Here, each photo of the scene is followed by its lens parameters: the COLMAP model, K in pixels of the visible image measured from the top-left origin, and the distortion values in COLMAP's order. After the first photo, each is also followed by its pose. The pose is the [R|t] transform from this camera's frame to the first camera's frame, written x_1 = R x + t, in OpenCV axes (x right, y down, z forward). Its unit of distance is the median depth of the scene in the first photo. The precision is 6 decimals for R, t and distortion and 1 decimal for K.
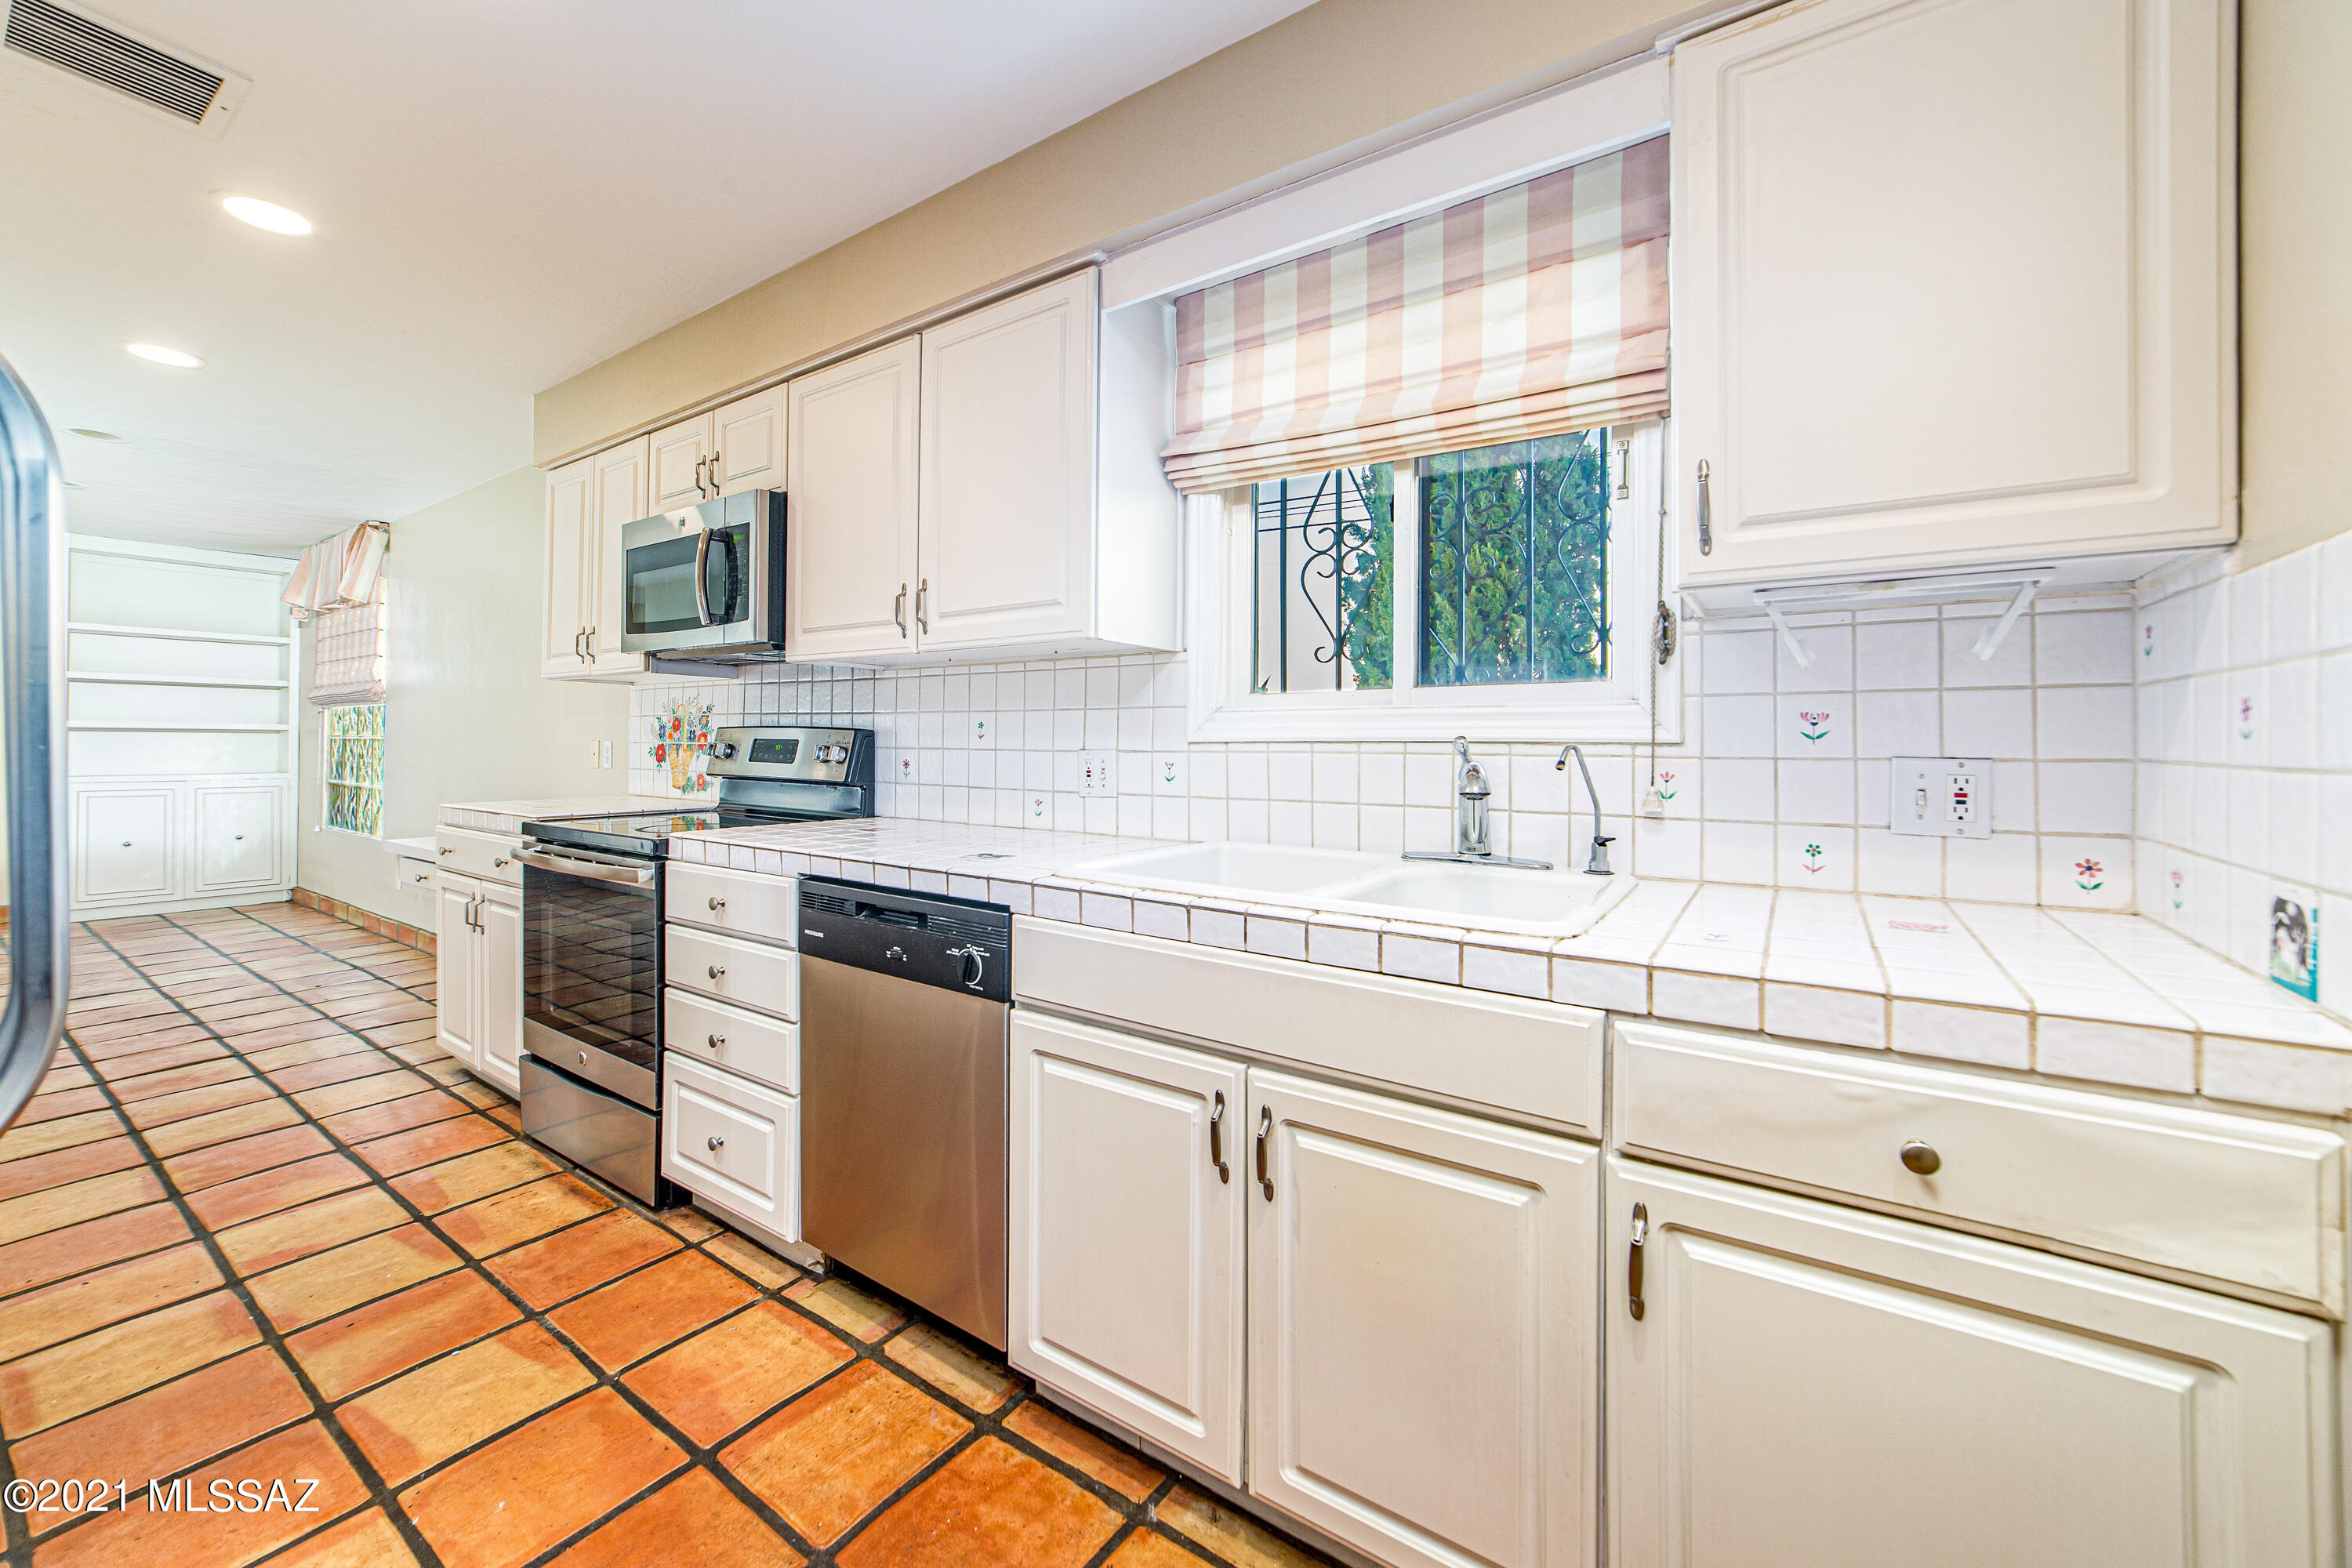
lens RADIAL K [[922.0, 0, 1199.4], [0, 922.0, 736.7], [0, 0, 1]] dist [-0.012882, 0.002387]
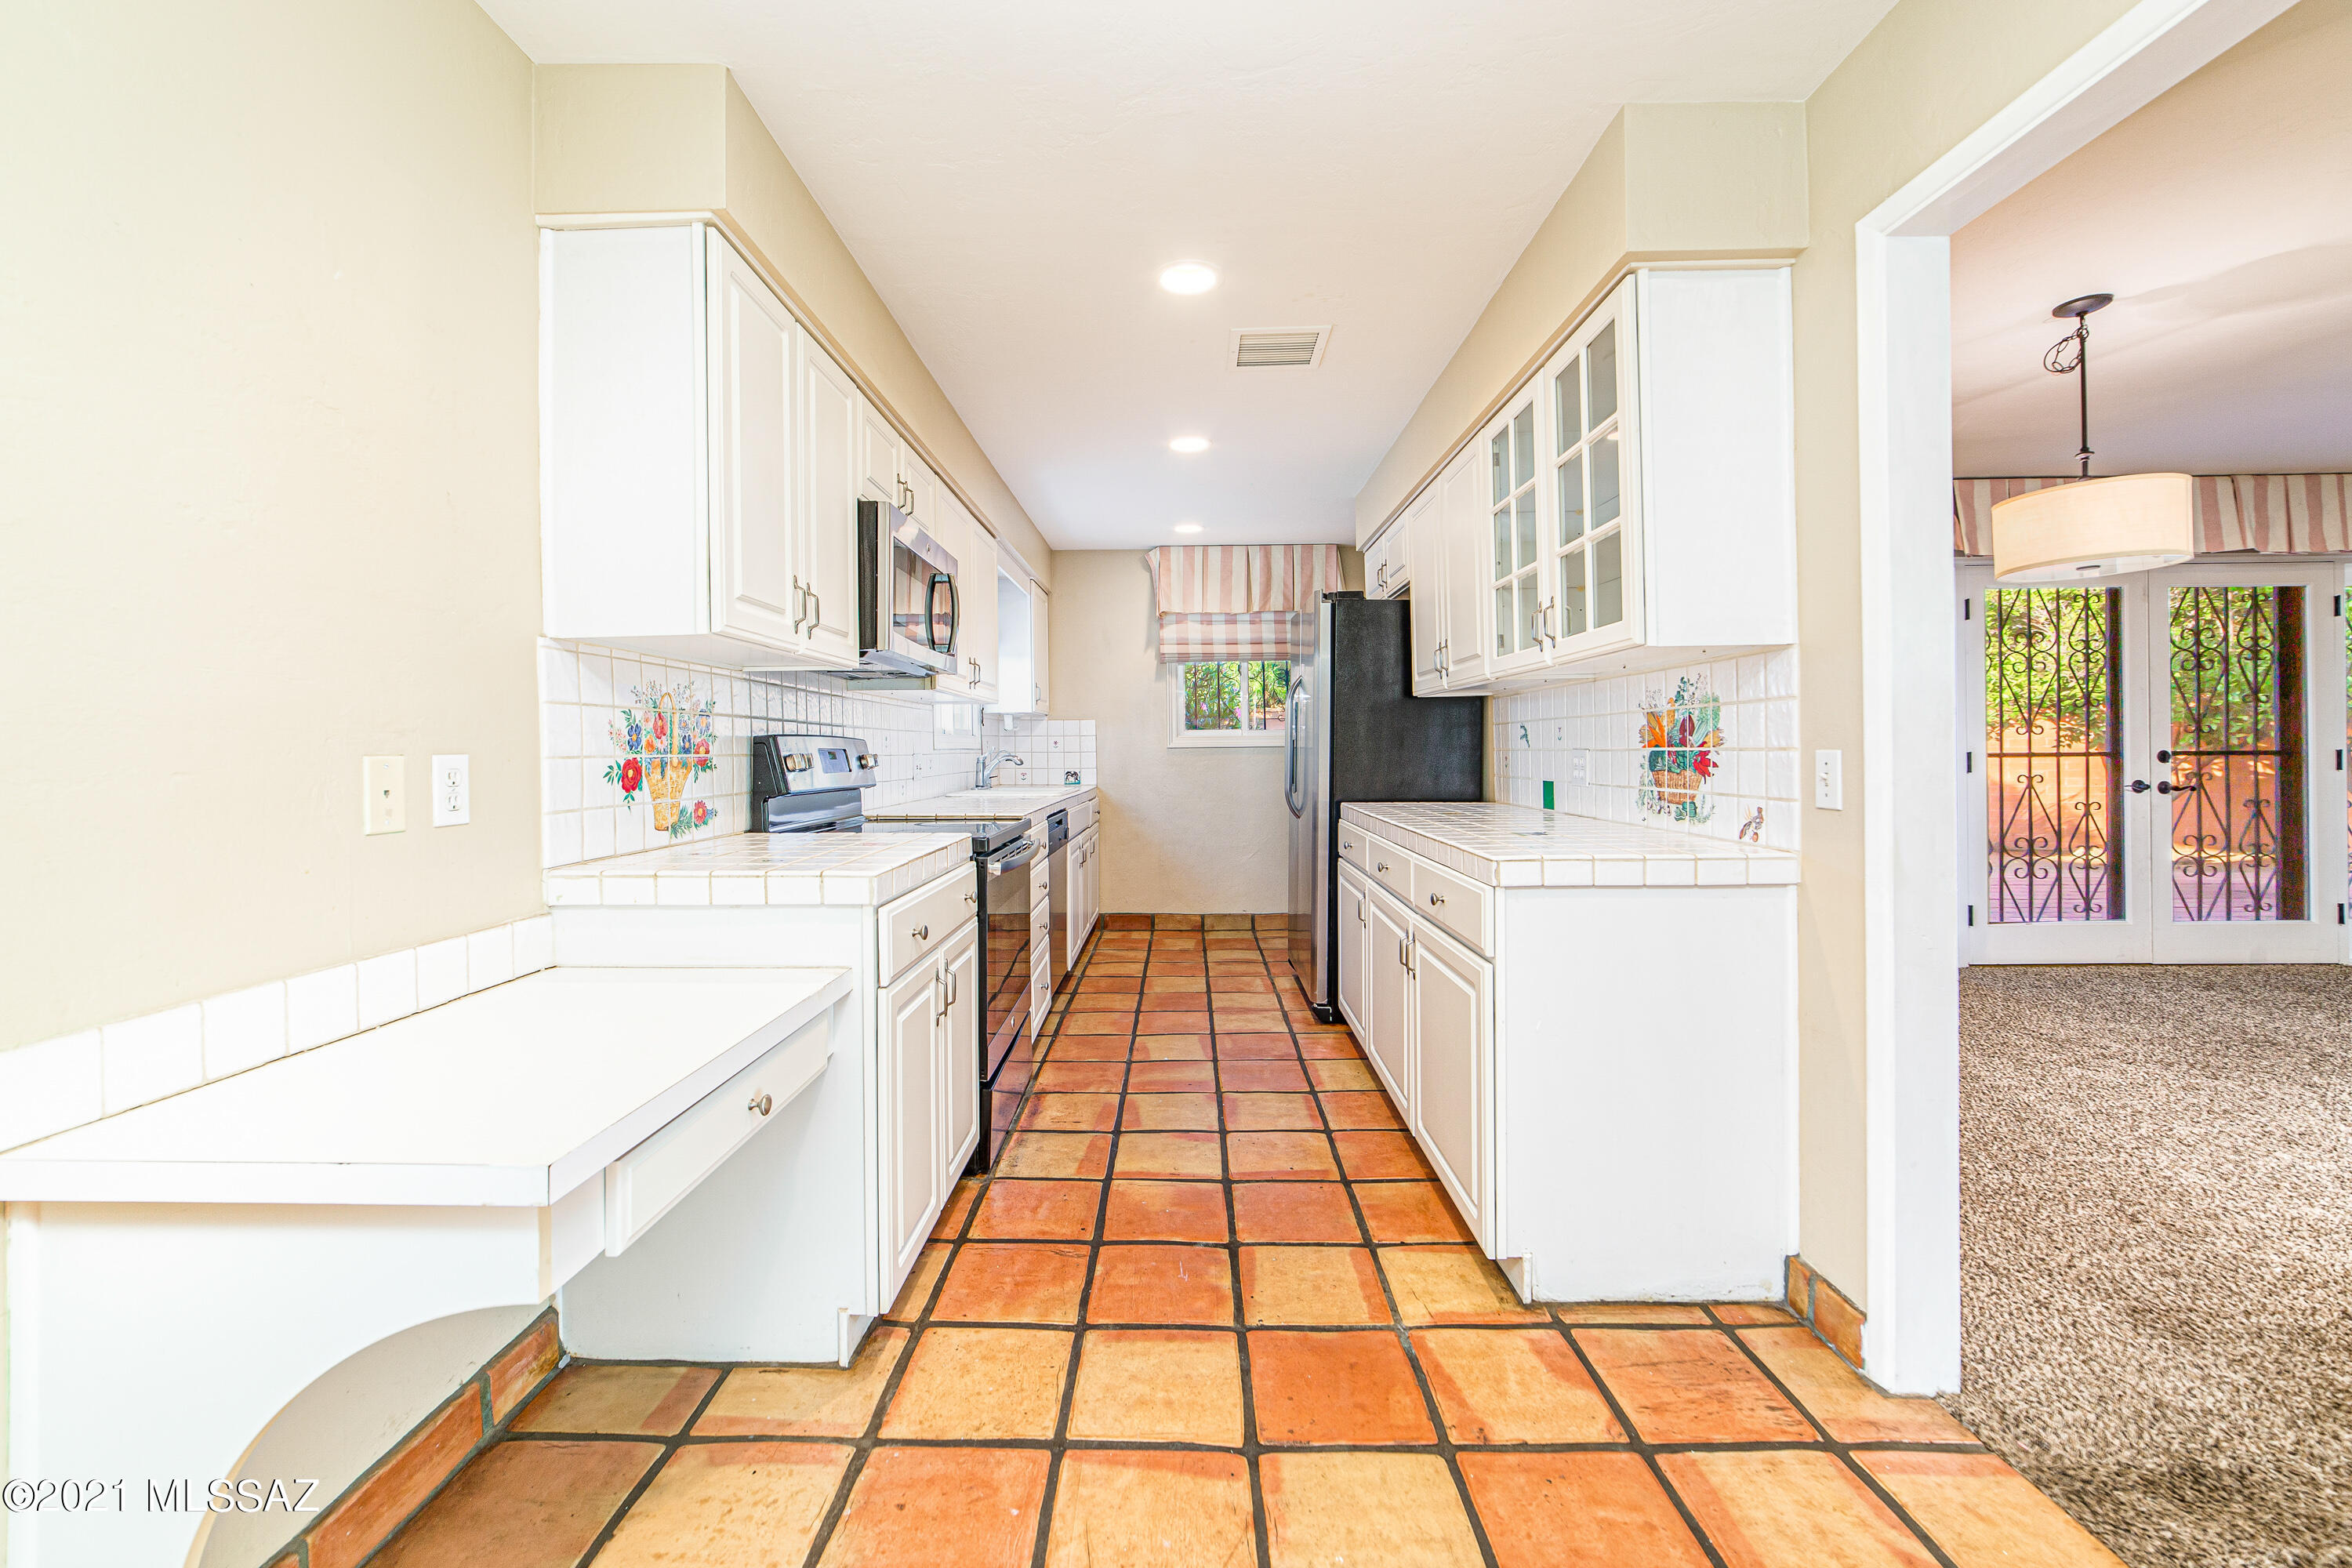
lens RADIAL K [[922.0, 0, 1173.2], [0, 922.0, 763.3], [0, 0, 1]] dist [-0.012882, 0.002387]
pose [[-0.549425, -0.011255, 0.835467, -1.919489], [0.003999, 0.999862, 0.016099, 0.004474], [-0.835533, 0.012186, -0.549304, 1.603157]]
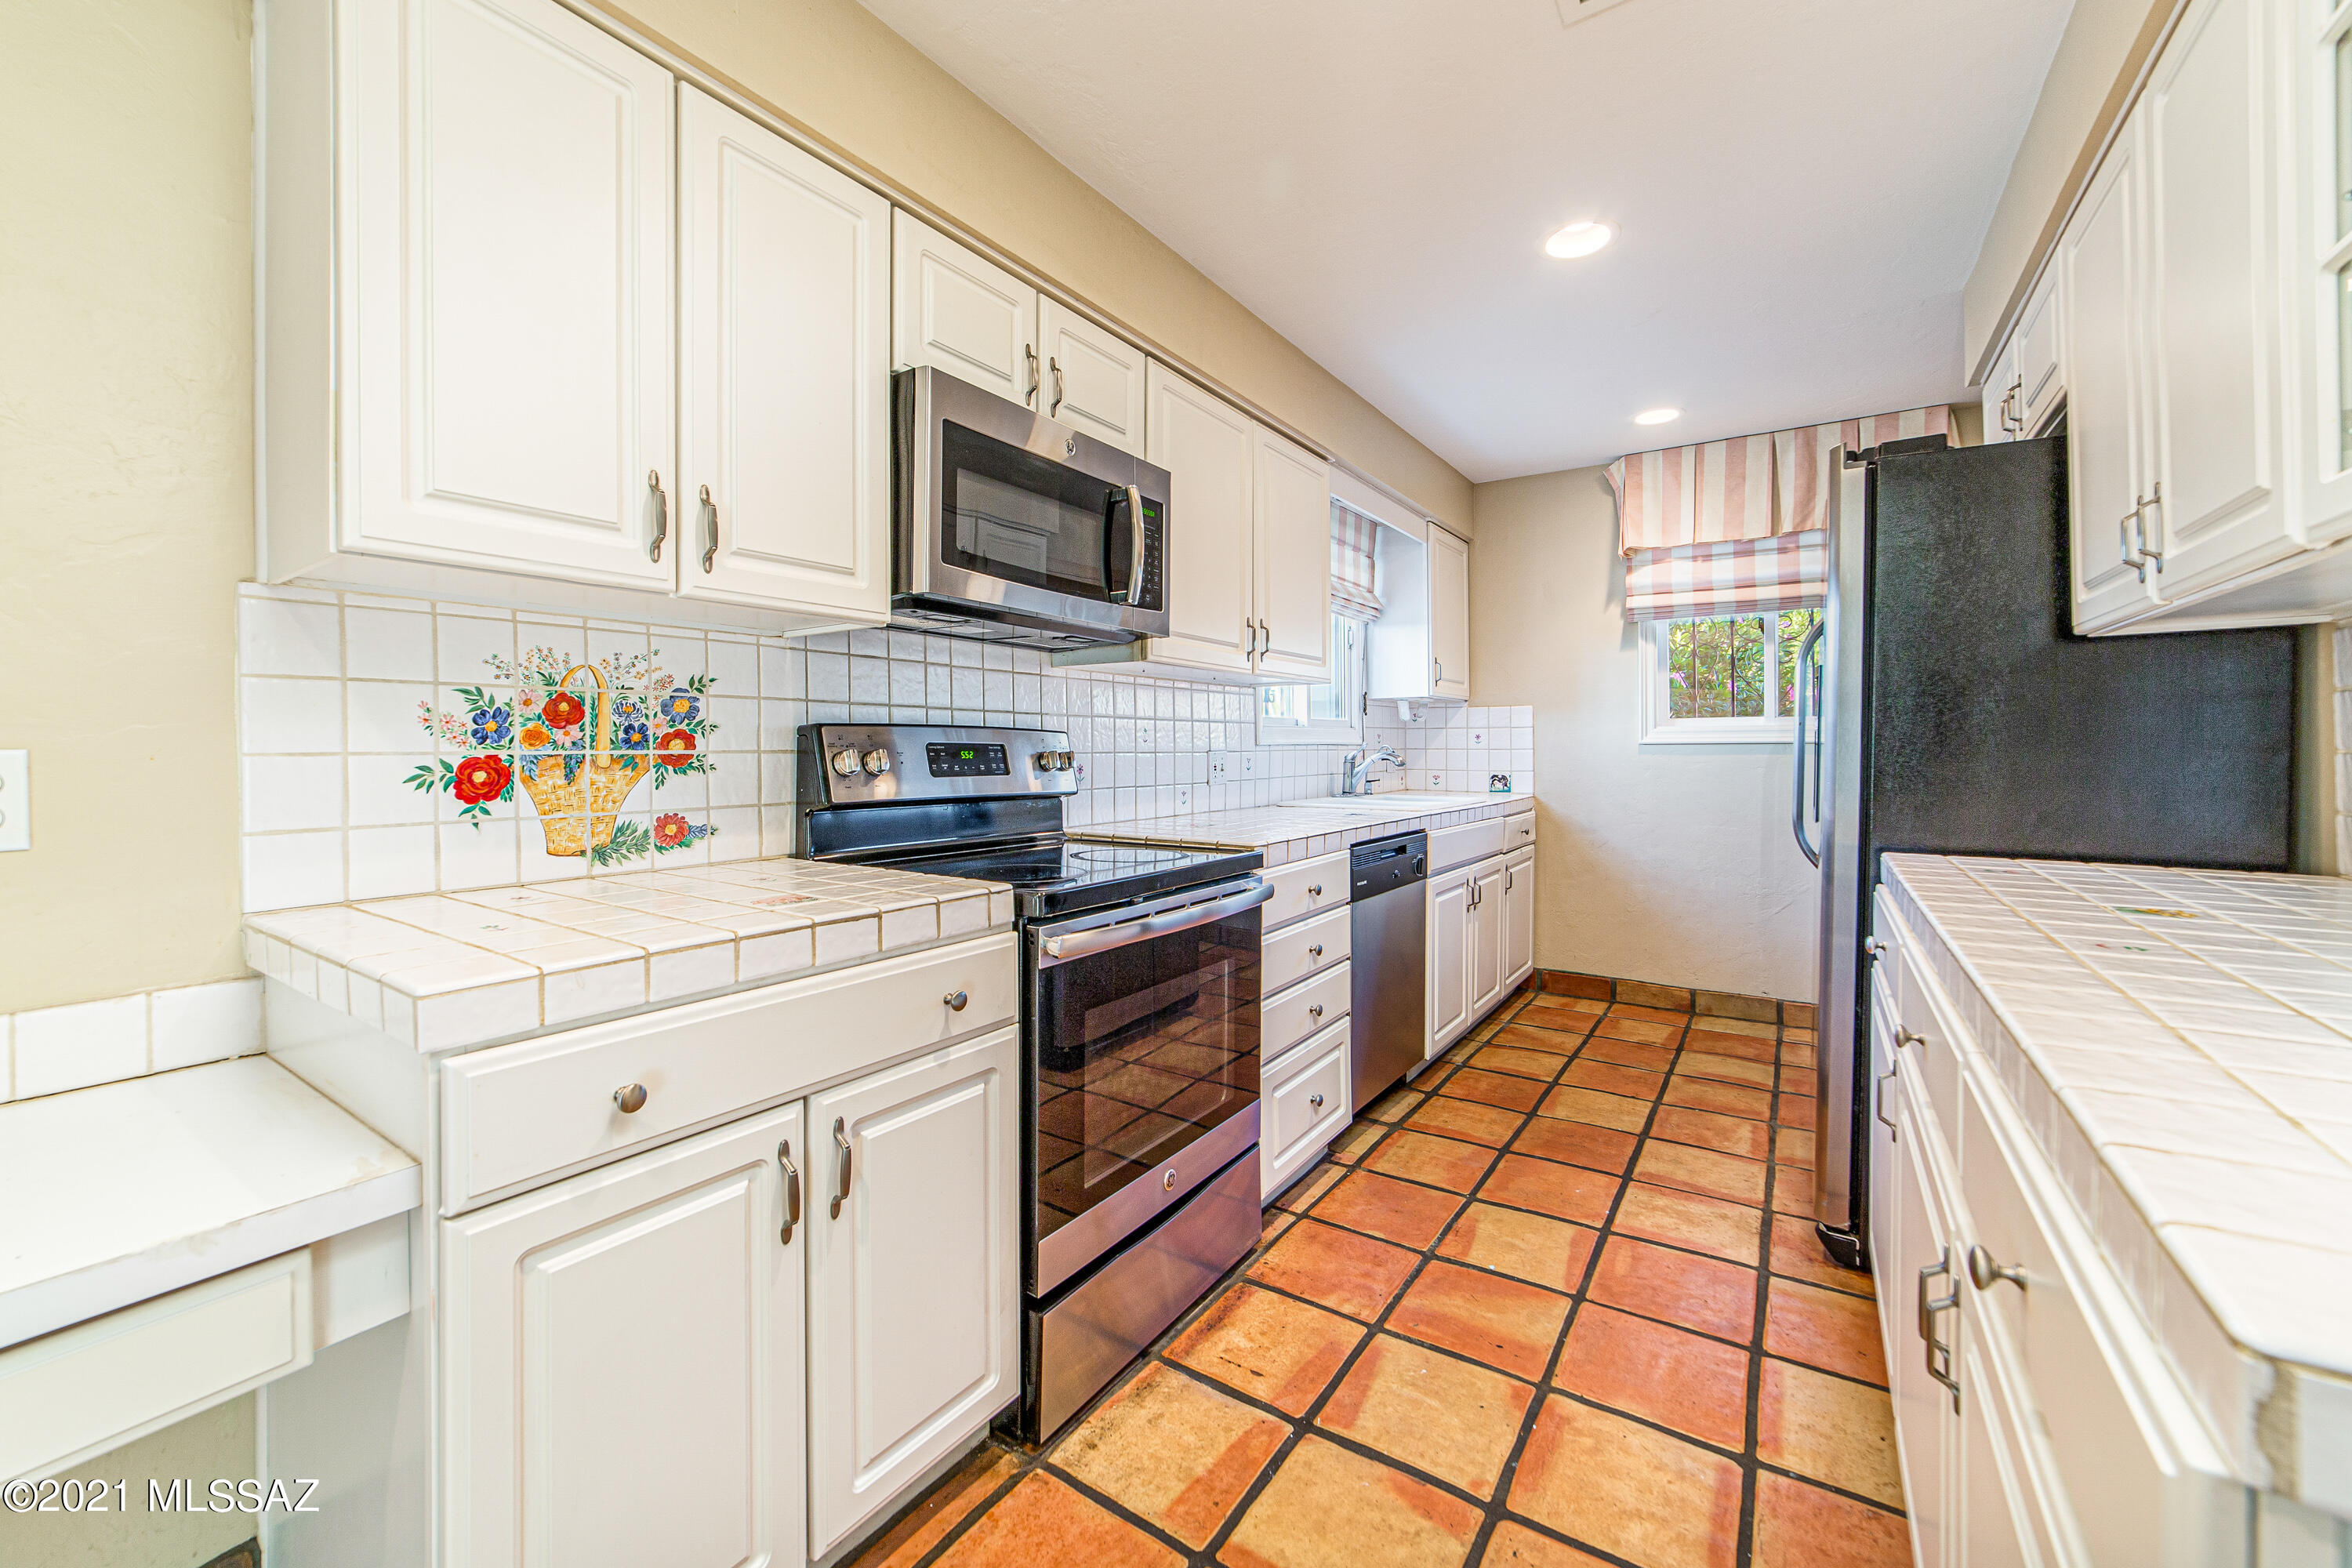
lens RADIAL K [[922.0, 0, 1184.5], [0, 922.0, 757.4], [0, 0, 1]] dist [-0.012882, 0.002387]
pose [[-0.007548, -0.012562, 0.999893, -1.533563], [0.000855, 0.999921, 0.012568, 0.005652], [-0.999971, 0.000950, -0.007537, 1.084908]]
